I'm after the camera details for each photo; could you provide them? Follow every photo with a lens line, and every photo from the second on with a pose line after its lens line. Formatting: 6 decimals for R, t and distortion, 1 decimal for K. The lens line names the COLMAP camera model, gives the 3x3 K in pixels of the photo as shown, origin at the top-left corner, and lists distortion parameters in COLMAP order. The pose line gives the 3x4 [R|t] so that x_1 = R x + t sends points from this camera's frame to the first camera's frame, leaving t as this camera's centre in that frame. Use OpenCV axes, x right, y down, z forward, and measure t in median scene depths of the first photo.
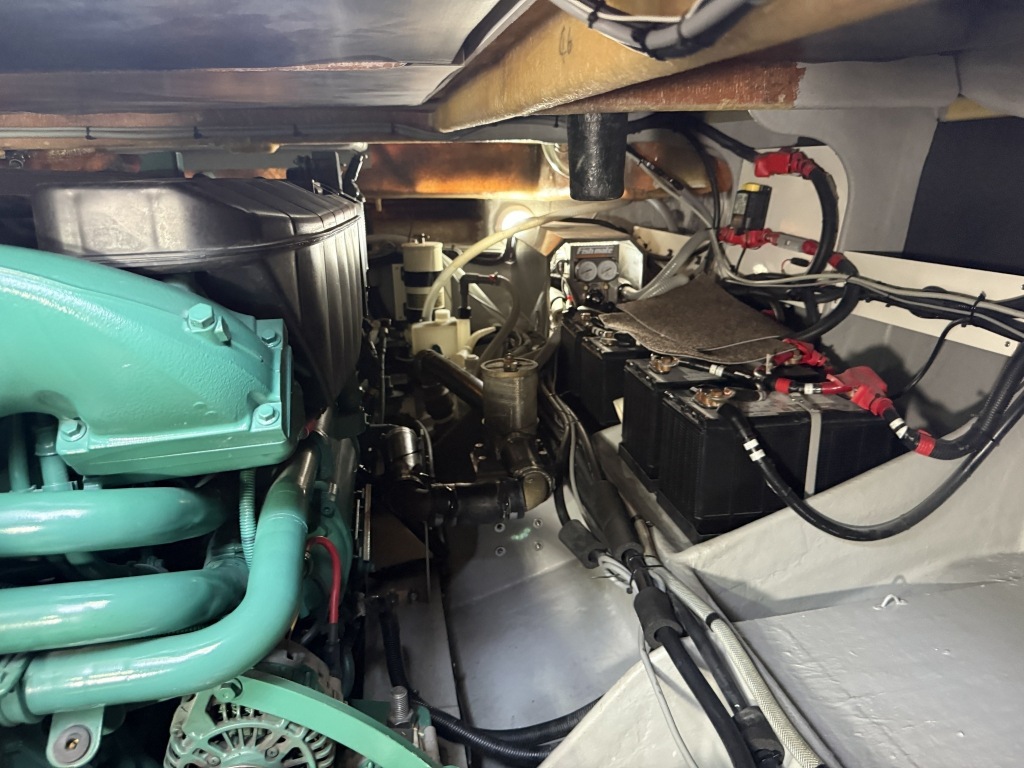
lens RADIAL K [[726.7, 0, 514.5], [0, 726.7, 384.8], [0, 0, 1]] dist [-0.011553, -0.005804]
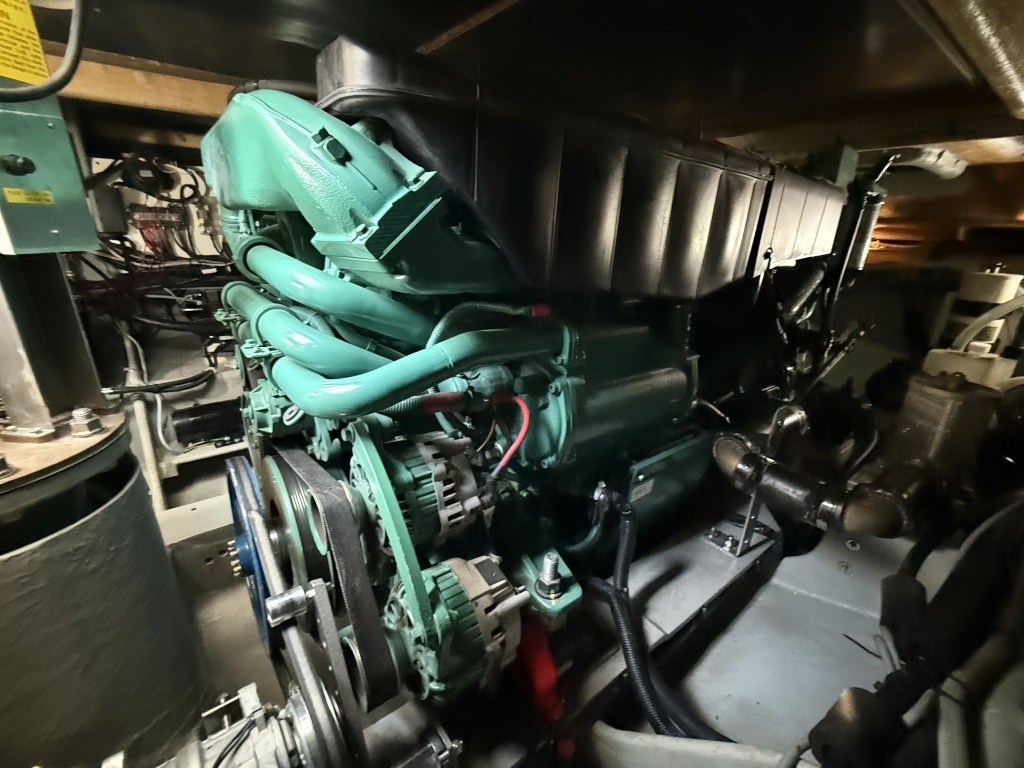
lens RADIAL K [[432.2, 0, 510.5], [0, 432.2, 381.3], [0, 0, 1]] dist [-0.001093, -0.000064]
pose [[0.430939, 0.322525, -0.842775, 0.124243], [-0.301662, 0.931704, 0.202308, 0.014076], [0.850465, 0.167051, 0.498801, 0.207111]]
